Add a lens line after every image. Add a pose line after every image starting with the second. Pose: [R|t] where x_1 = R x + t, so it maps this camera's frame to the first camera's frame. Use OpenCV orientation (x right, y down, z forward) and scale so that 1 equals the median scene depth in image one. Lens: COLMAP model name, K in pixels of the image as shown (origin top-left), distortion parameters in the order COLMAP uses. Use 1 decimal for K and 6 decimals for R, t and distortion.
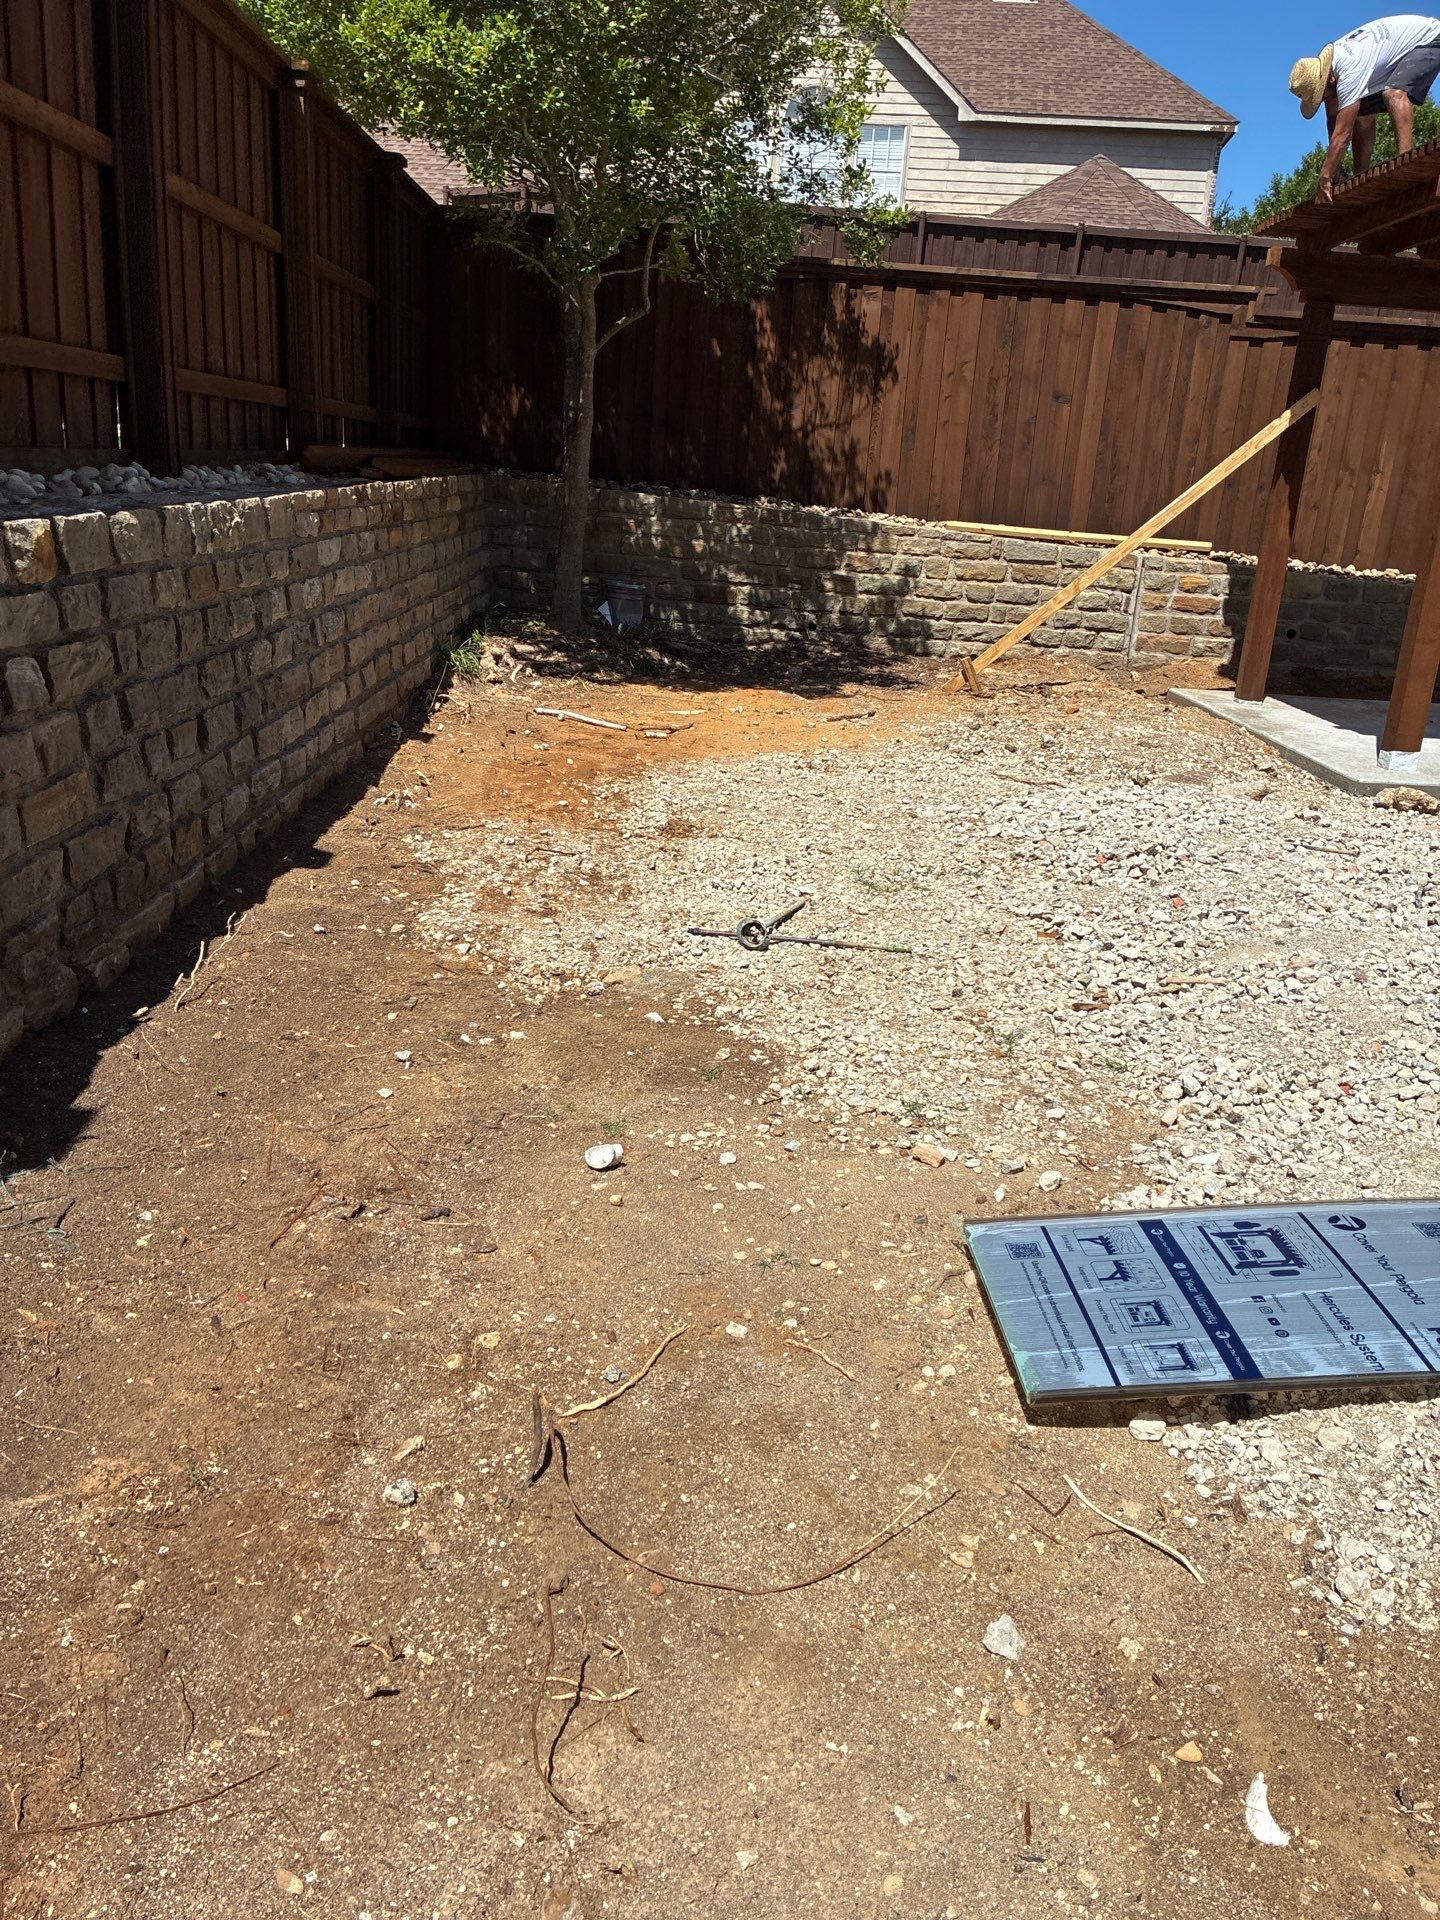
lens RADIAL K [[1454.6, 0, 722.6], [0, 1454.6, 944.1], [0, 0, 1]] dist [0.052179, -0.063568]
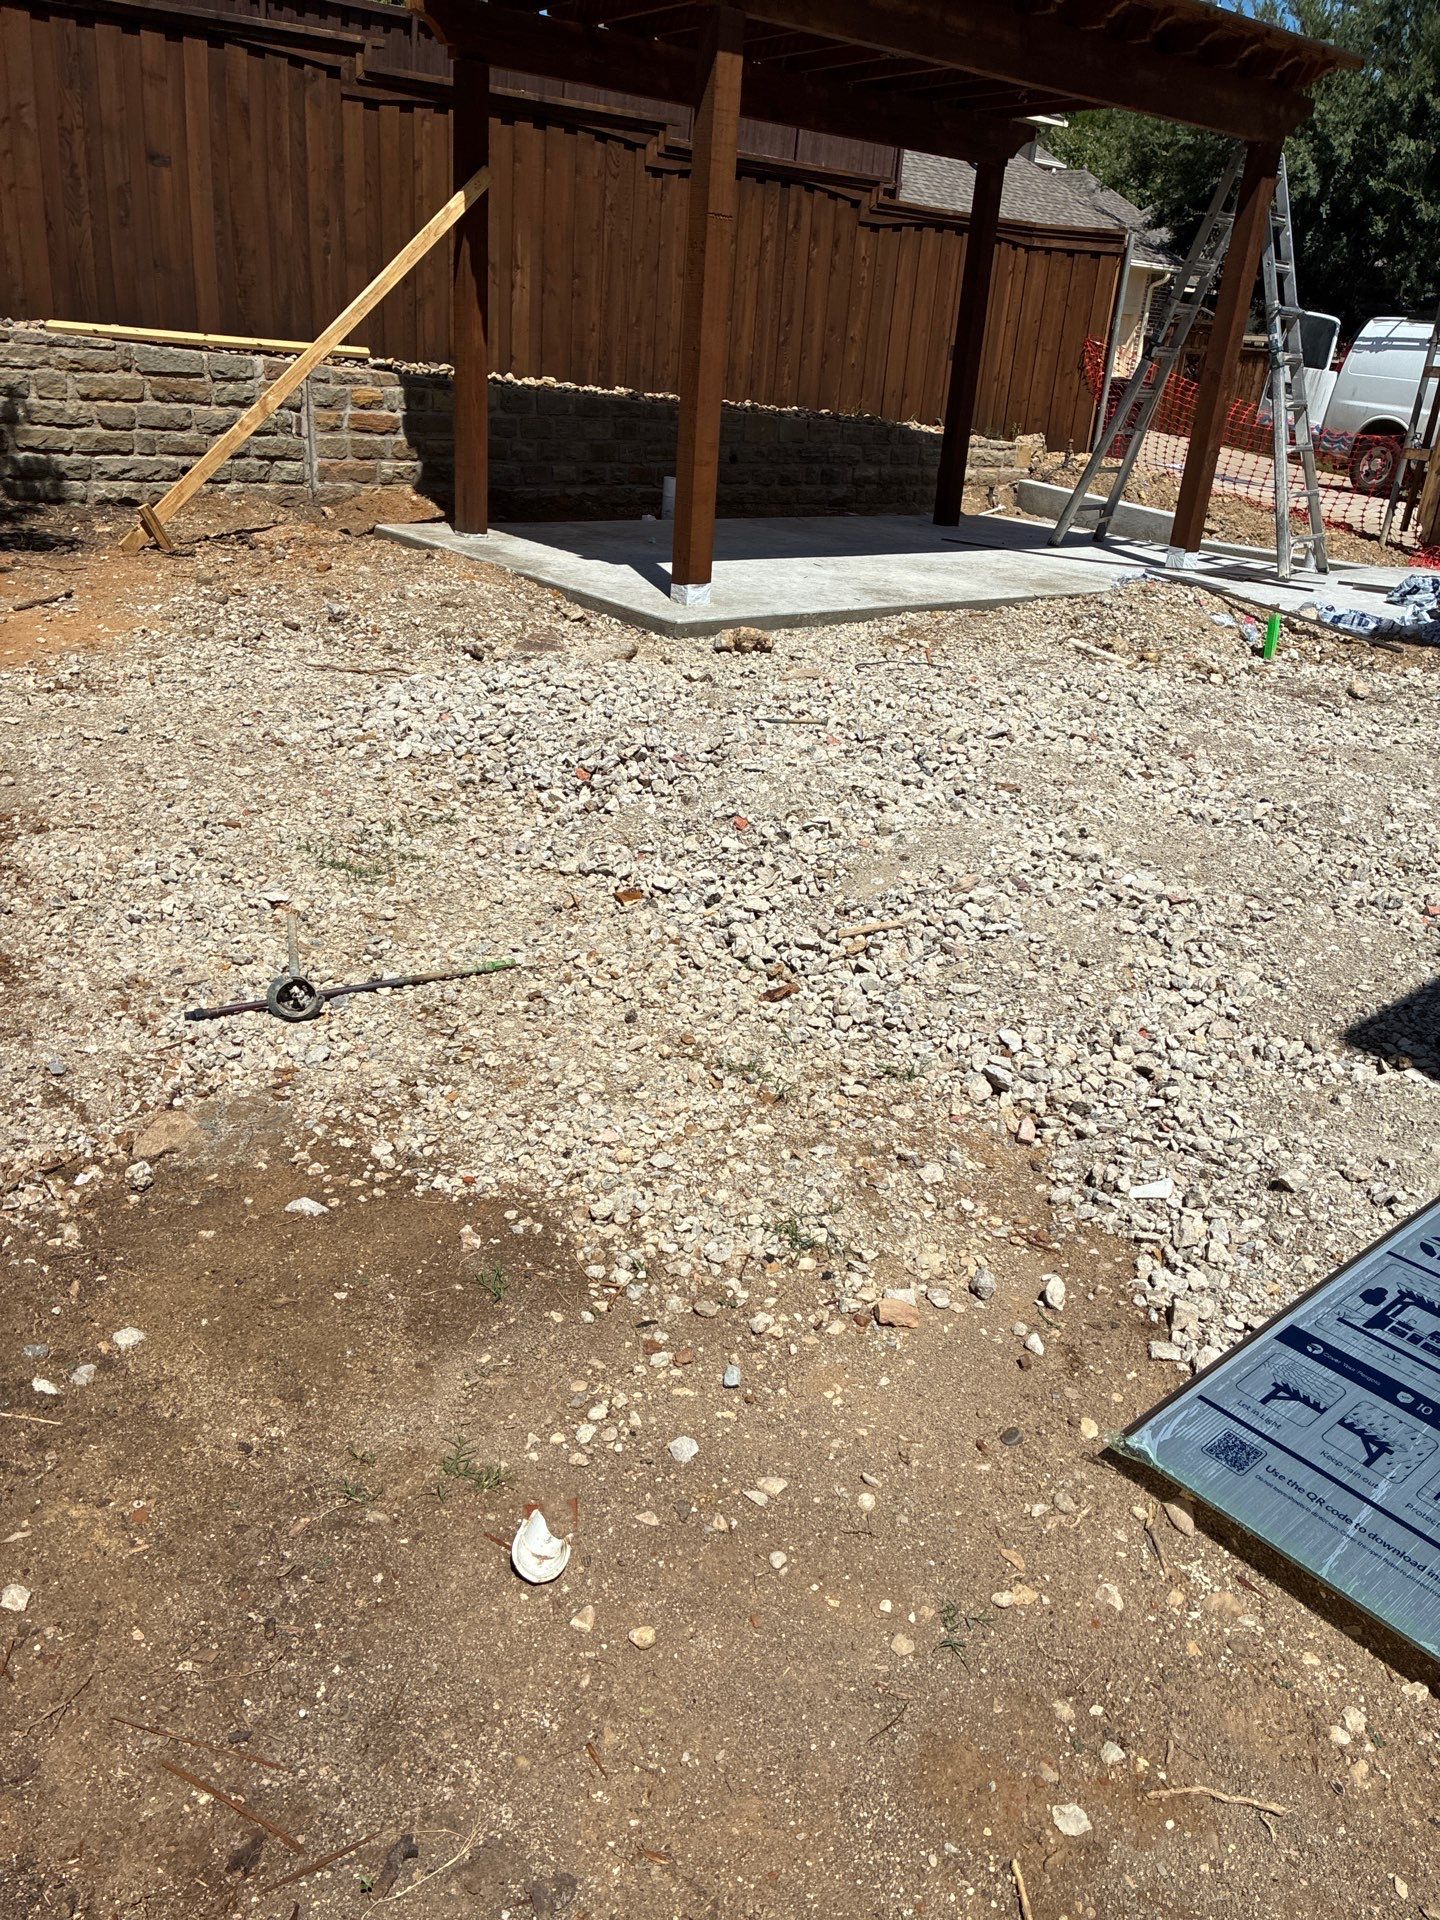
lens RADIAL K [[1454.6, 0, 732.8], [0, 1454.6, 976.2], [0, 0, 1]] dist [0.052179, -0.063568]
pose [[0.790761, -0.251014, 0.558292, -0.104686], [0.167898, 0.966017, 0.196522, -0.062631], [-0.588649, -0.061666, 0.806033, 0.187826]]
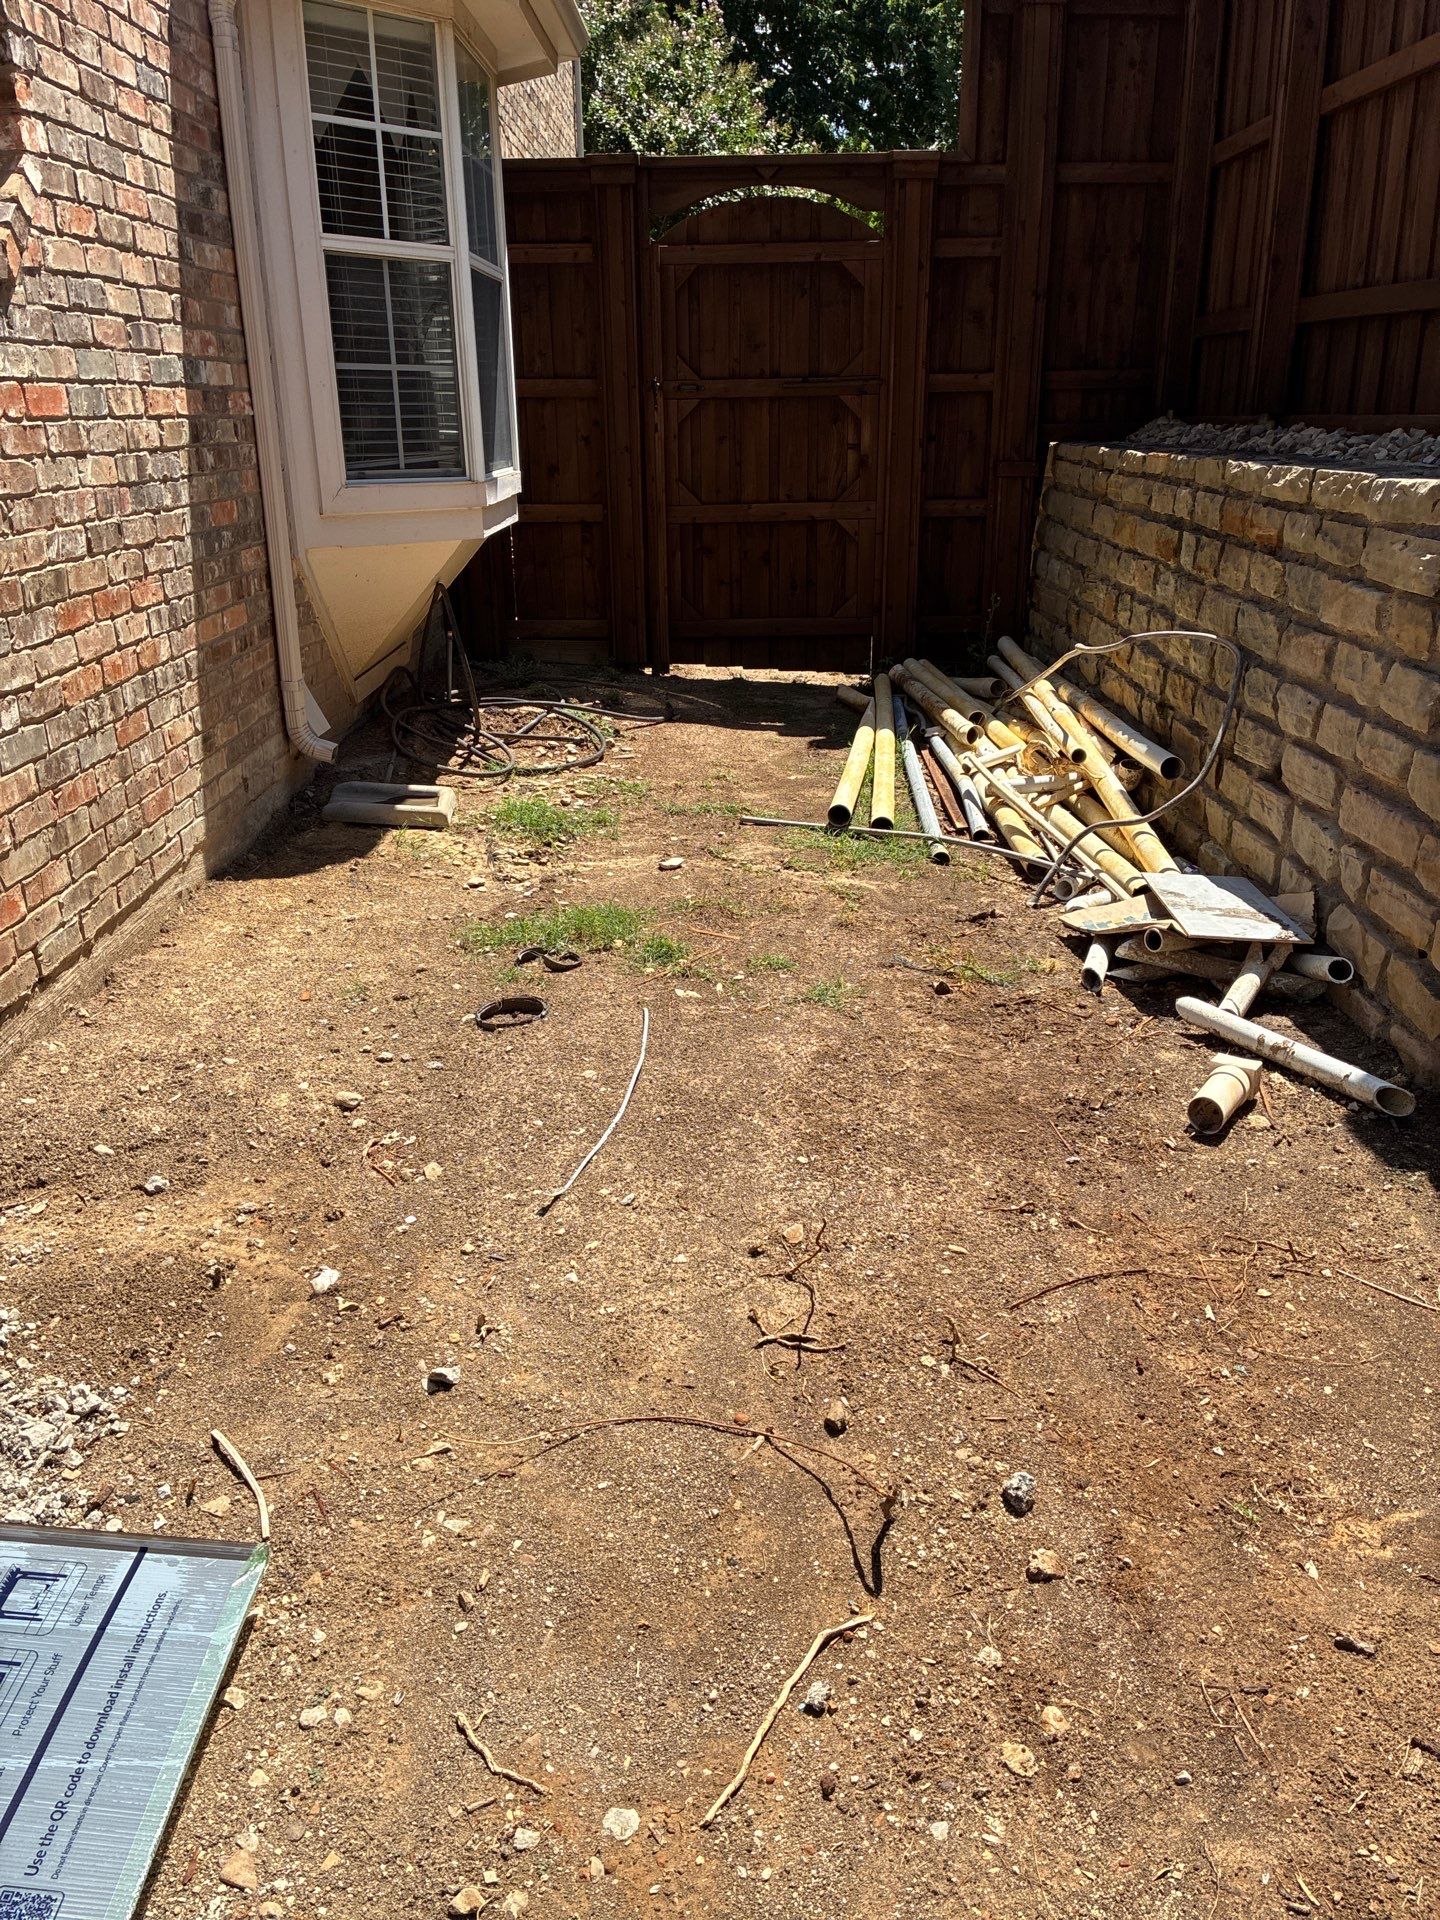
lens RADIAL K [[1454.6, 0, 712.3], [0, 1454.6, 983.8], [0, 0, 1]] dist [0.052179, -0.063568]
pose [[-0.997984, -0.061212, 0.016775, -0.004856], [-0.036135, 0.765271, 0.642693, -0.114236], [-0.052178, 0.640791, -0.765940, 0.373607]]
